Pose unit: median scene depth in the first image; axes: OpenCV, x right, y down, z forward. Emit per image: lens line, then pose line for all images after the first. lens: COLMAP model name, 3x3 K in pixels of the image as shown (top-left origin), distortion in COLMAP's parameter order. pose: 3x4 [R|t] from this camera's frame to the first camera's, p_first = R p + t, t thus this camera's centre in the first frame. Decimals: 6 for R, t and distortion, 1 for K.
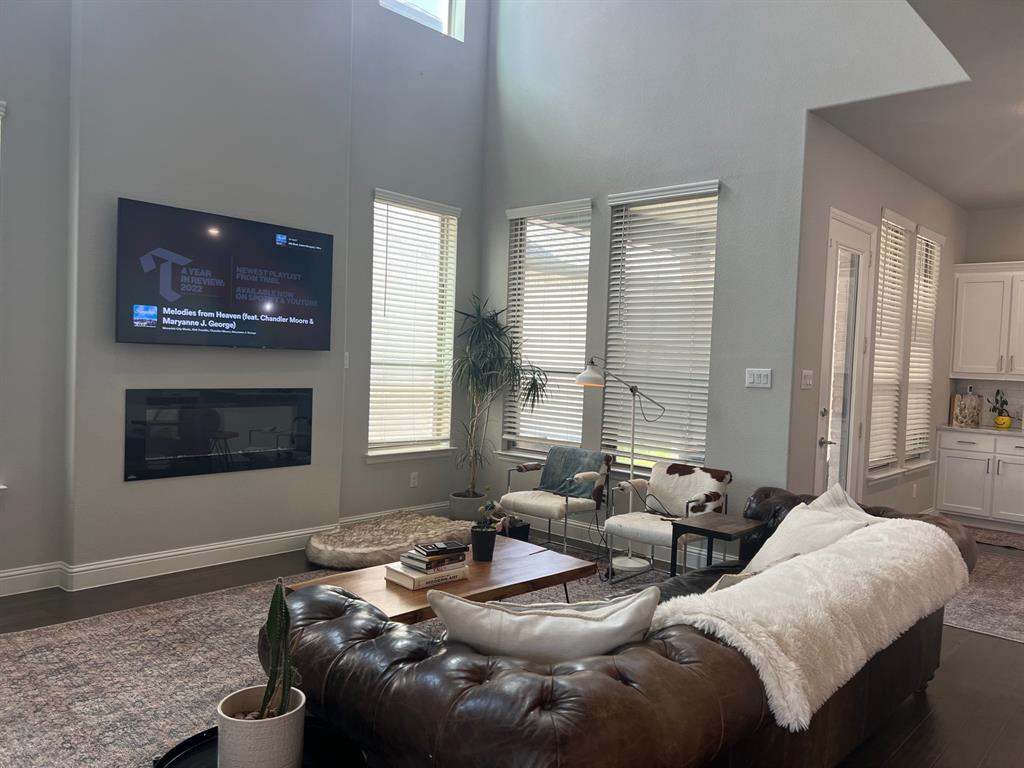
lens RADIAL K [[755.3, 0, 511.8], [0, 755.3, 381.9], [0, 0, 1]] dist [0.035717, -0.049638]
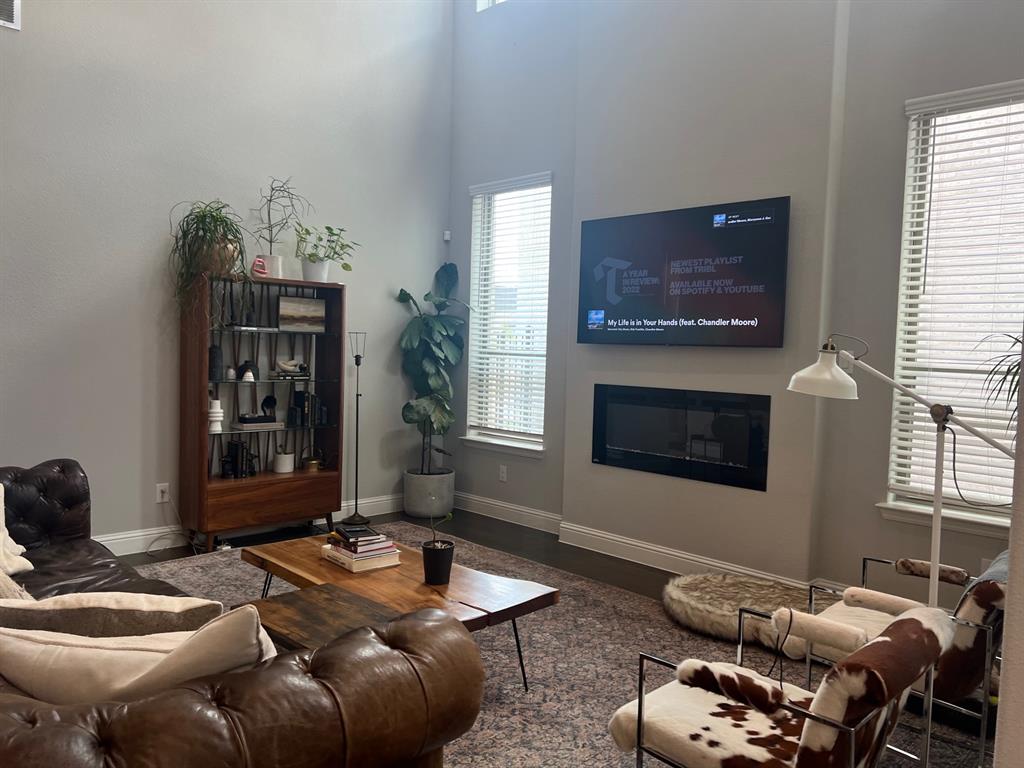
lens RADIAL K [[755.3, 0, 510.6], [0, 755.3, 383.1], [0, 0, 1]] dist [0.035717, -0.049638]
pose [[-0.039429, 0.009881, -0.999174, 0.607532], [-0.062273, 0.997983, 0.012326, 0.002466], [0.997280, 0.062708, -0.038734, 0.854242]]
